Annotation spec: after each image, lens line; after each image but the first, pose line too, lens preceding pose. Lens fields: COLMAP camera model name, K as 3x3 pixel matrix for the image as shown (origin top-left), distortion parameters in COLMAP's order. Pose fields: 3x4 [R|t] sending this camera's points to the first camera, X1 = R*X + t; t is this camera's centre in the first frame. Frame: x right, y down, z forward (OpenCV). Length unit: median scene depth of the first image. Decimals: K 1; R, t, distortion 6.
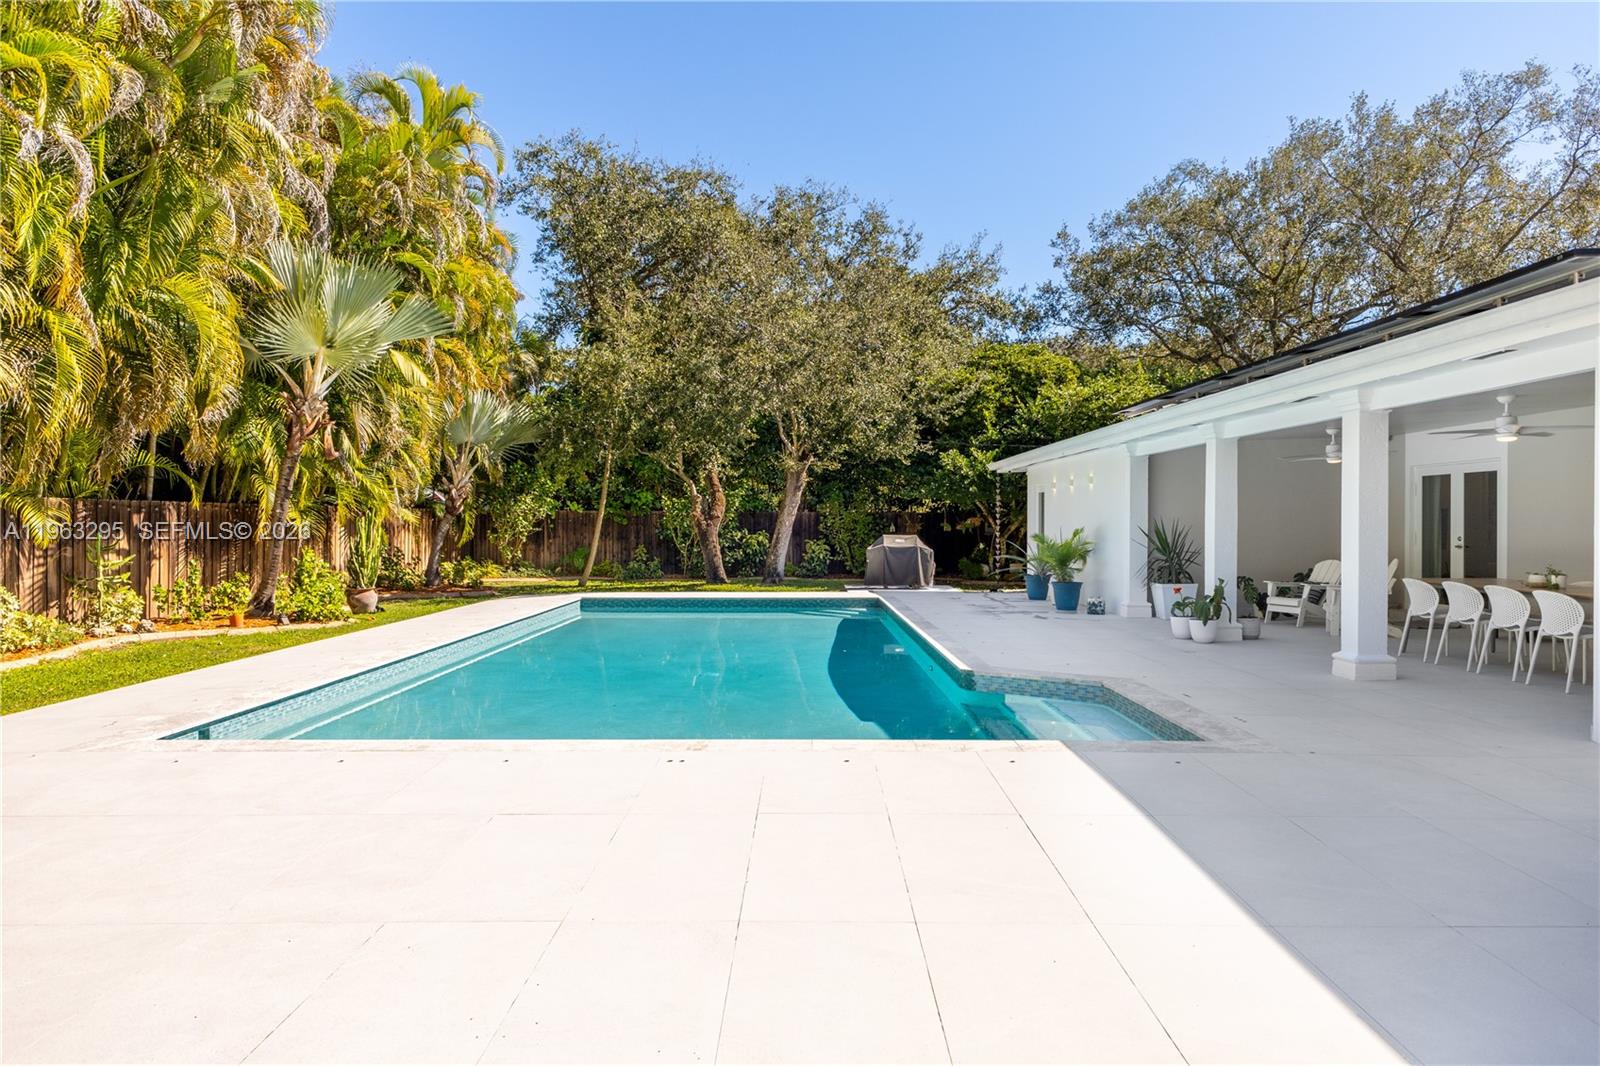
lens RADIAL K [[971.2, 0, 797.7], [0, 971.2, 528.6], [0, 0, 1]] dist [-0.001058, -0.000905]
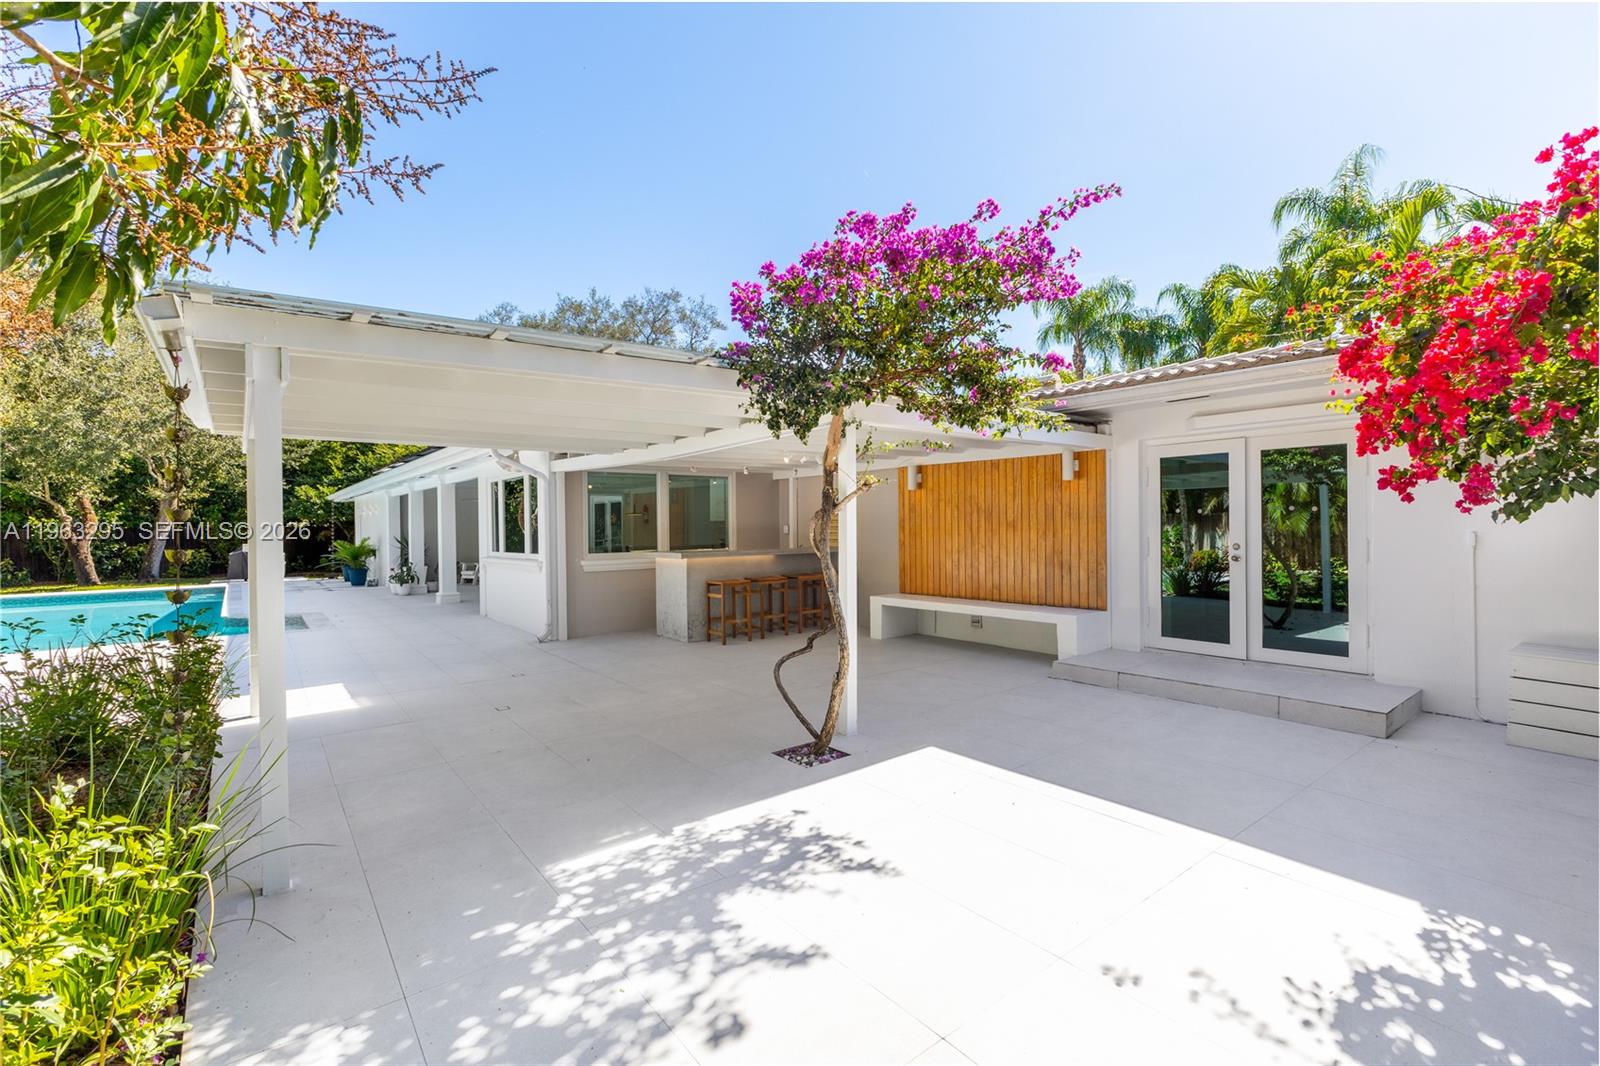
lens RADIAL K [[718.4, 0, 799.9], [0, 718.4, 528.1], [0, 0, 1]] dist [-0.005889, -0.000609]
pose [[0.791067, -0.015021, 0.611545, 0.085244], [0.018905, 0.999821, 0.000102, -0.001467], [-0.611438, 0.011481, 0.791209, -0.319420]]
